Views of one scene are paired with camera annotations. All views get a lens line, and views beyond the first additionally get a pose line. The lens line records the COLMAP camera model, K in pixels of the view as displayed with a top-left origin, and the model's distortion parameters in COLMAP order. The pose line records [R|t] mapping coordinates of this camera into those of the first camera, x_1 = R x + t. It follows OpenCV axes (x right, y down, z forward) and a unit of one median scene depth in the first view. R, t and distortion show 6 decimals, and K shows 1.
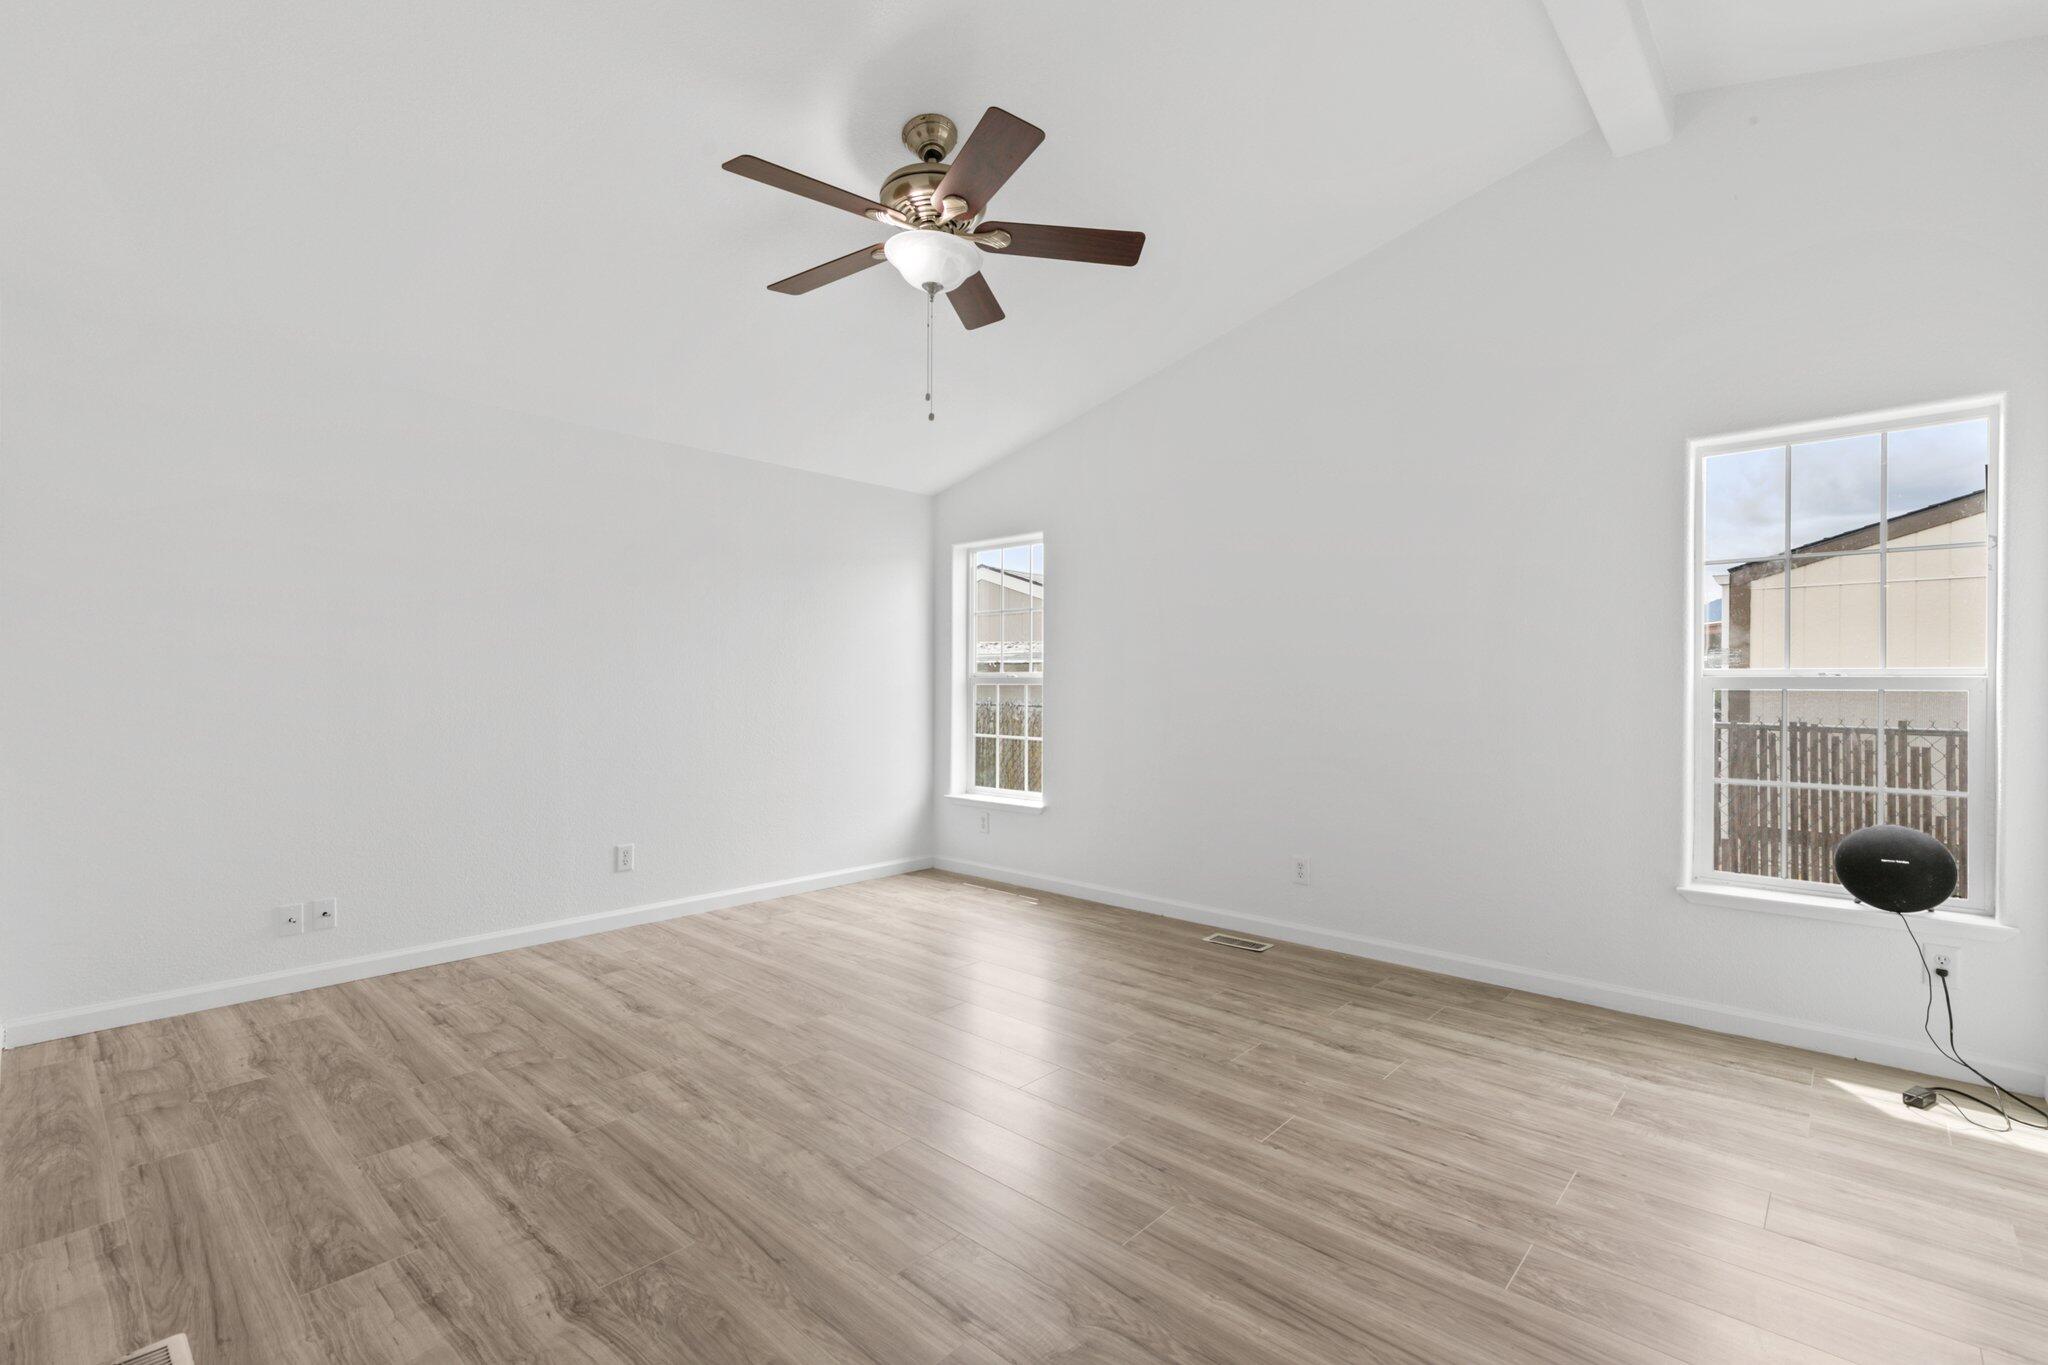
lens RADIAL K [[914.2, 0, 1038.5], [0, 914.2, 683.4], [0, 0, 1]] dist [0.003223, -0.000191]
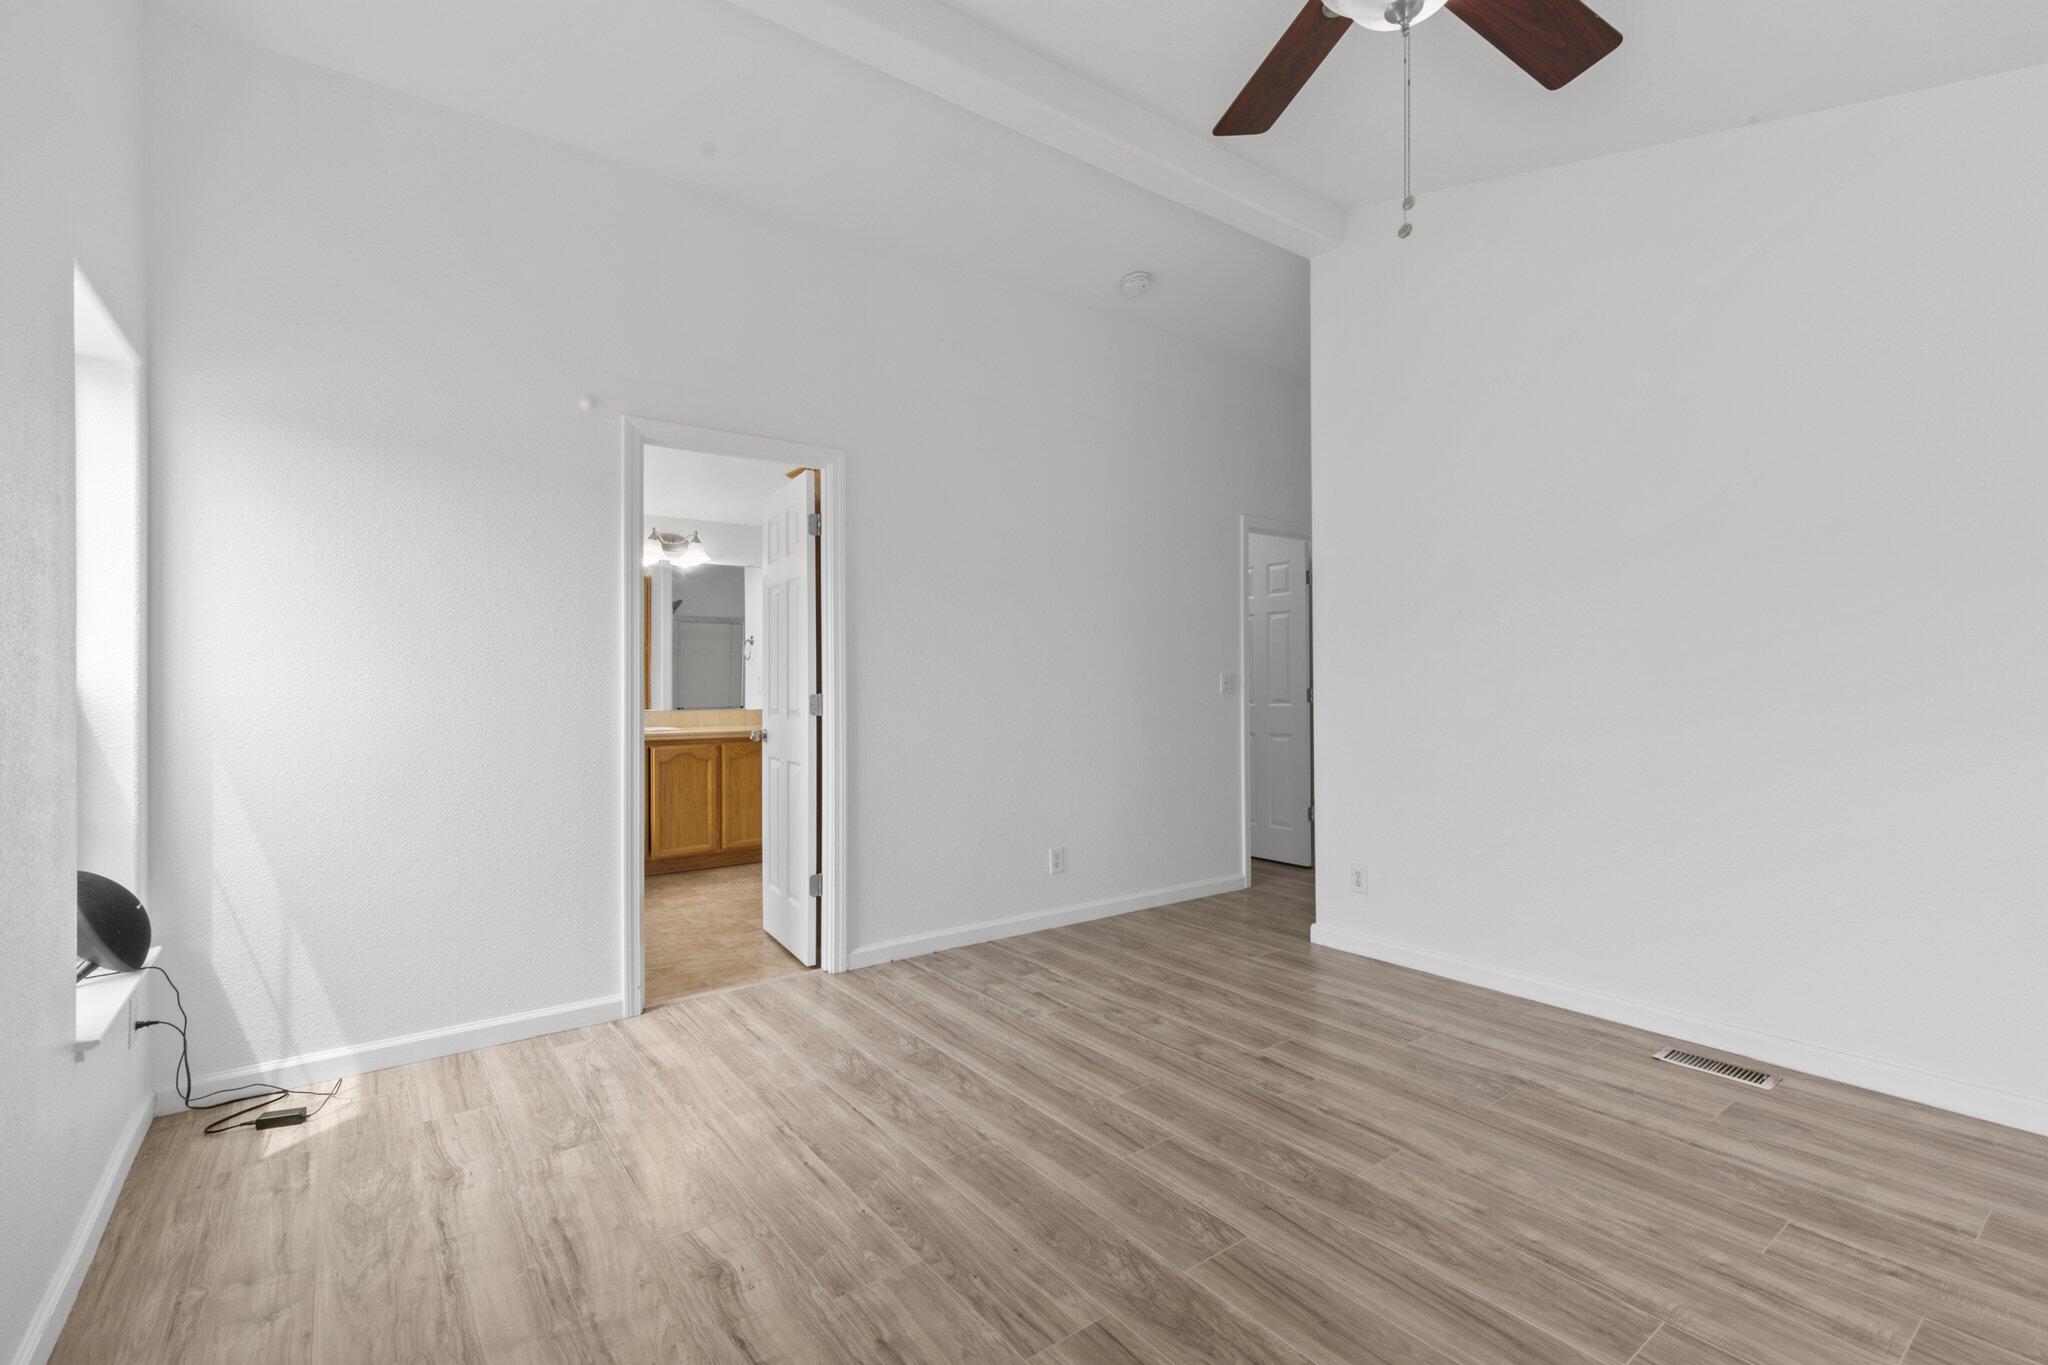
lens RADIAL K [[914.2, 0, 1038.5], [0, 914.2, 683.4], [0, 0, 1]] dist [0.003223, -0.000191]
pose [[-0.982374, 0.003451, 0.186895, 0.006034], [0.003670, 0.999993, 0.000827, -0.000334], [-0.186891, 0.001498, -0.982379, 1.981245]]
